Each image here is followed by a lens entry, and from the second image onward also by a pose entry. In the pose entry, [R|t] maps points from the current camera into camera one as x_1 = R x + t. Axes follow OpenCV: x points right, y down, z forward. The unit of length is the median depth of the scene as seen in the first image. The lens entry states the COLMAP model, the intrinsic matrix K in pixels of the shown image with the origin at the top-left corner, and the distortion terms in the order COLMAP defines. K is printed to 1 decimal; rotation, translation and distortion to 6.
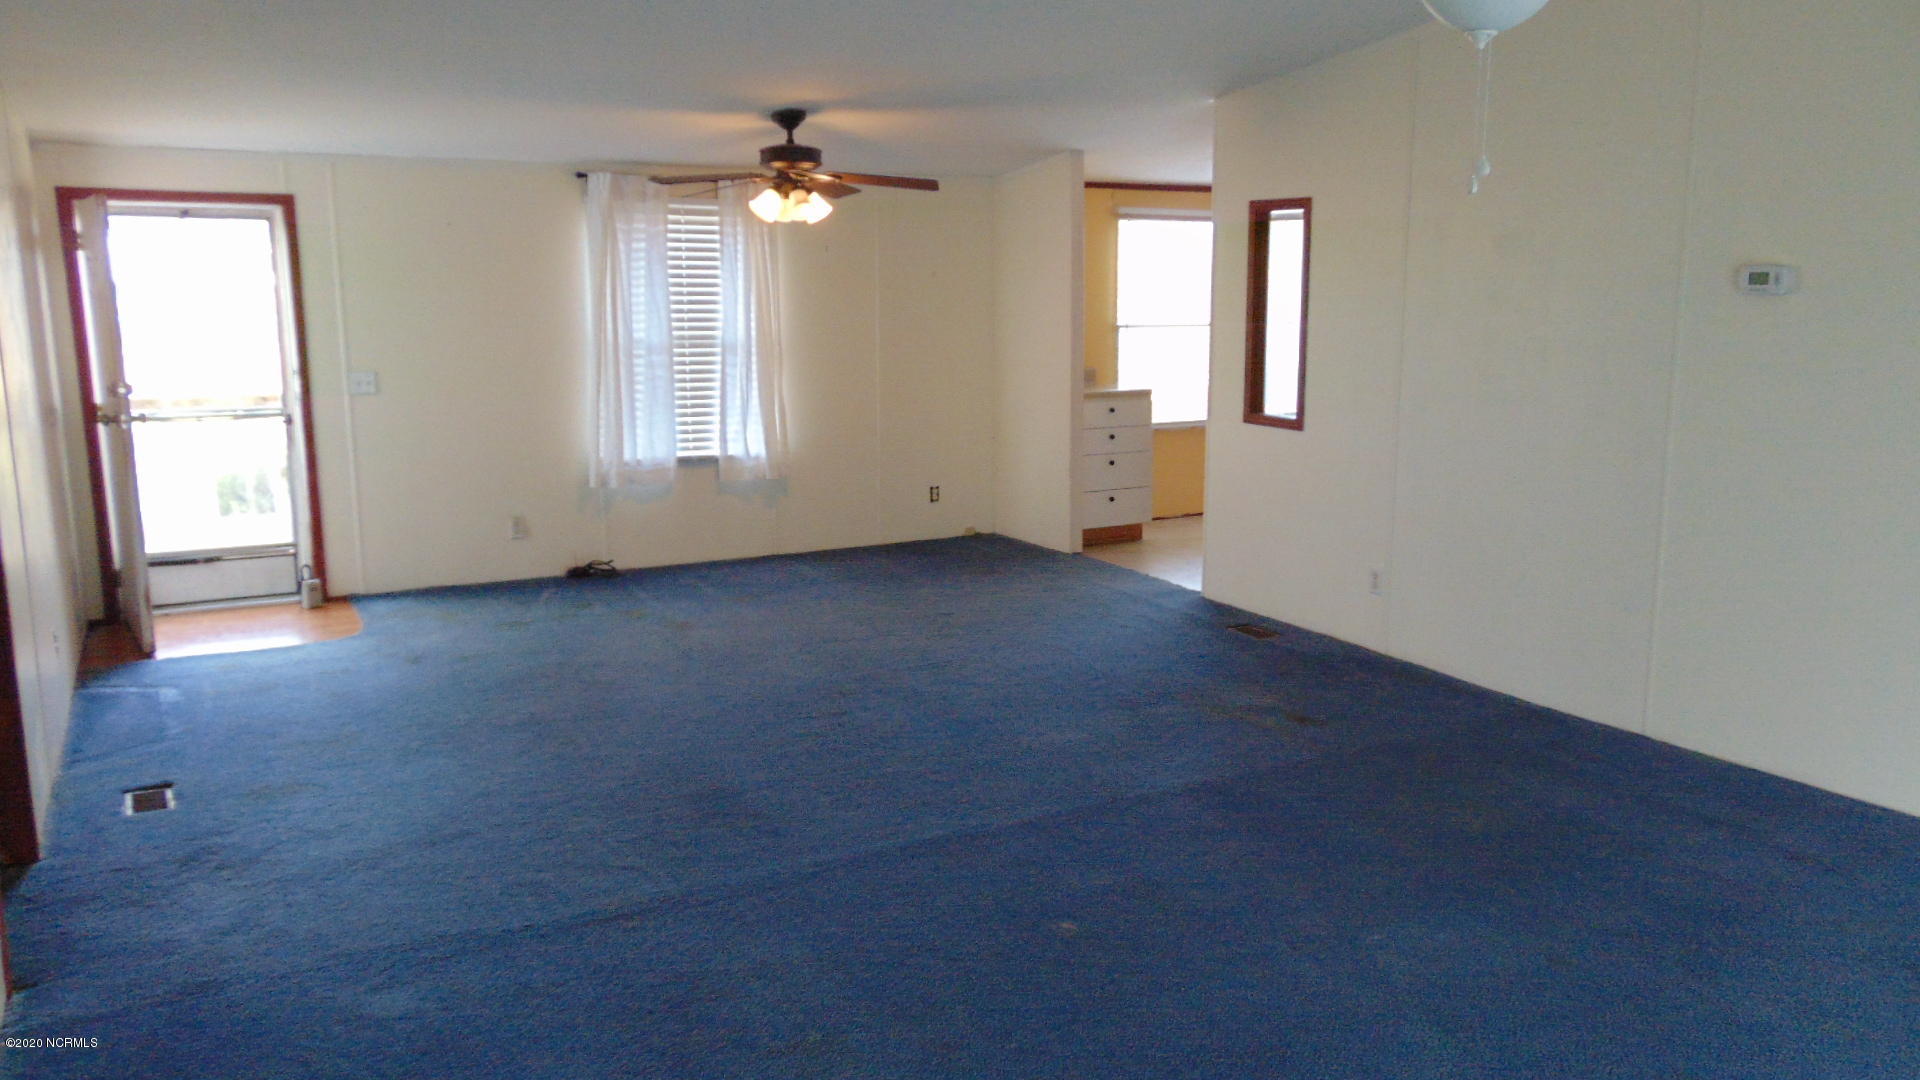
lens RADIAL K [[1440.0, 0, 962.4], [0, 1440.0, 530.1], [0, 0, 1]] dist [-0.034084, 0.073393]
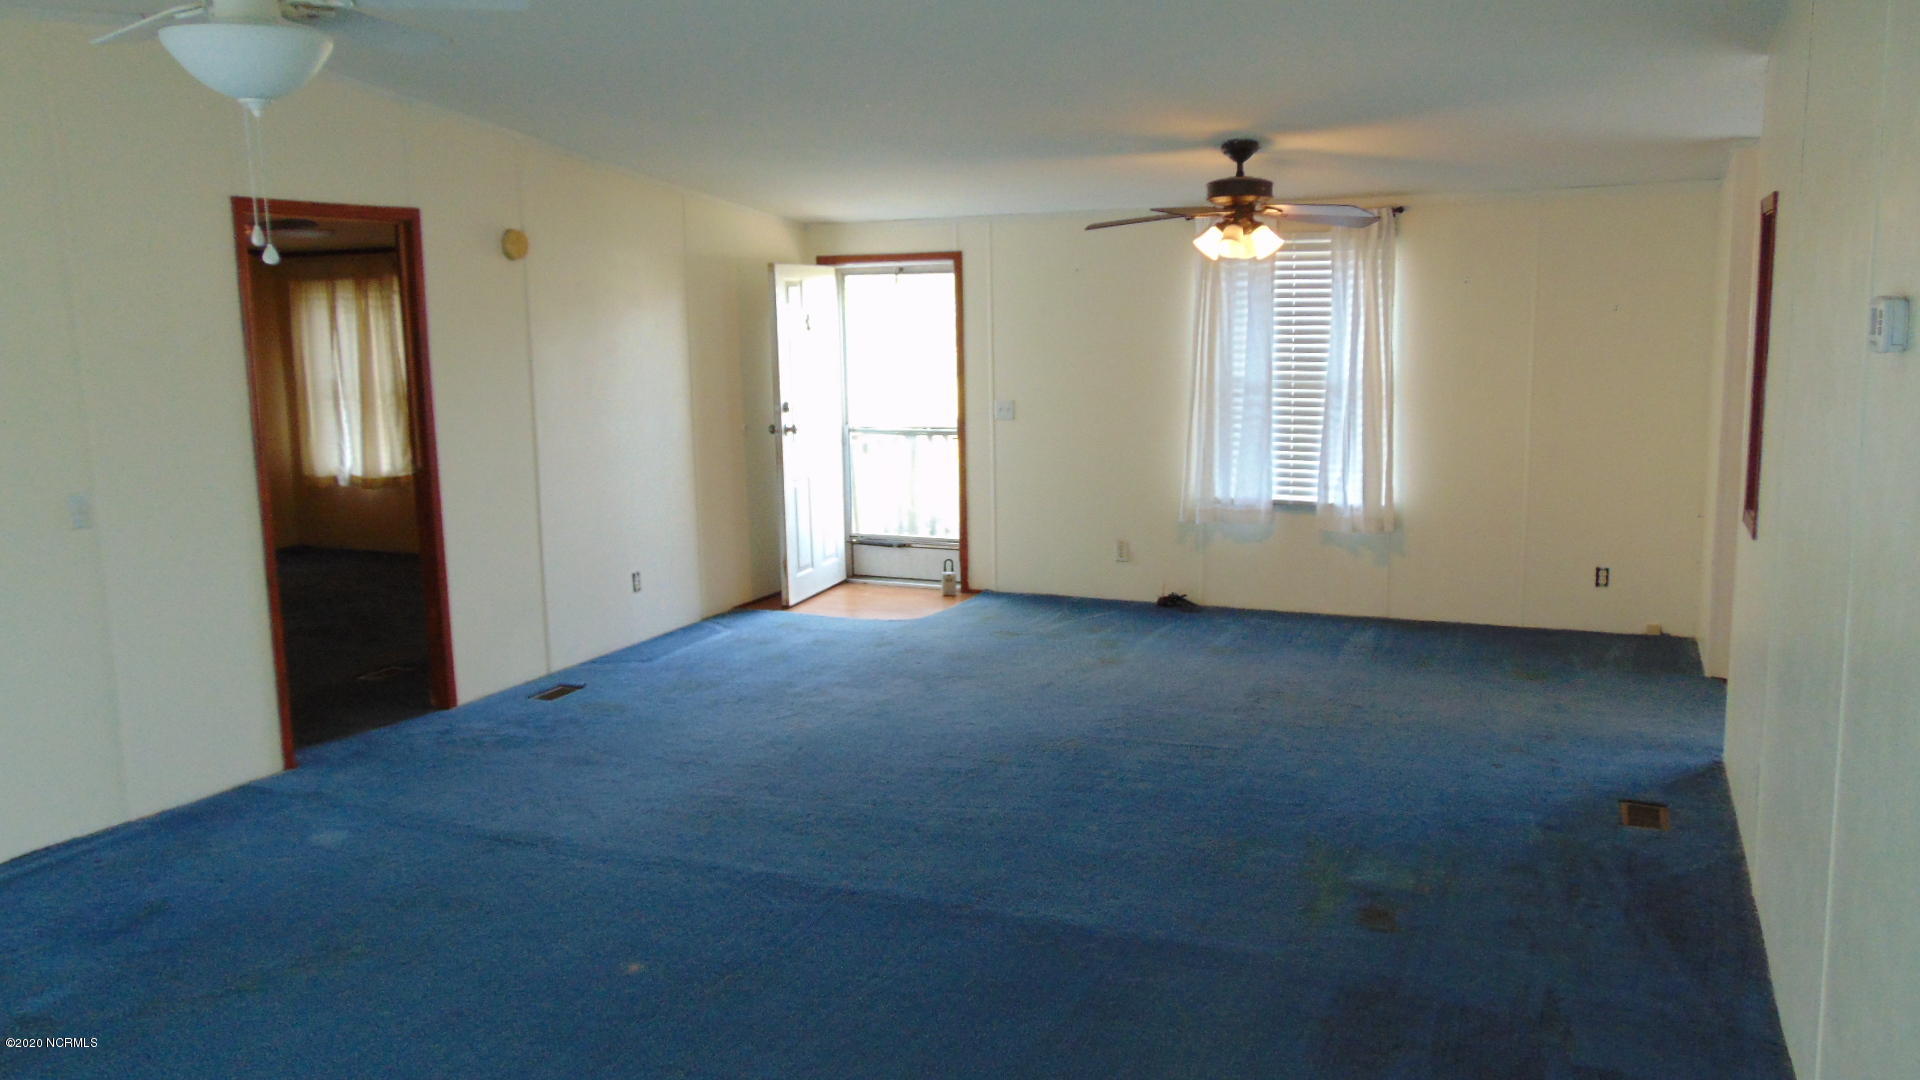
lens RADIAL K [[1440.0, 0, 962.4], [0, 1440.0, 530.1], [0, 0, 1]] dist [-0.034084, 0.073393]
pose [[0.601254, 0.107933, -0.791735, 0.501463], [-0.120313, 0.991768, 0.043835, -0.053977], [0.789948, 0.068900, 0.609290, 0.276244]]
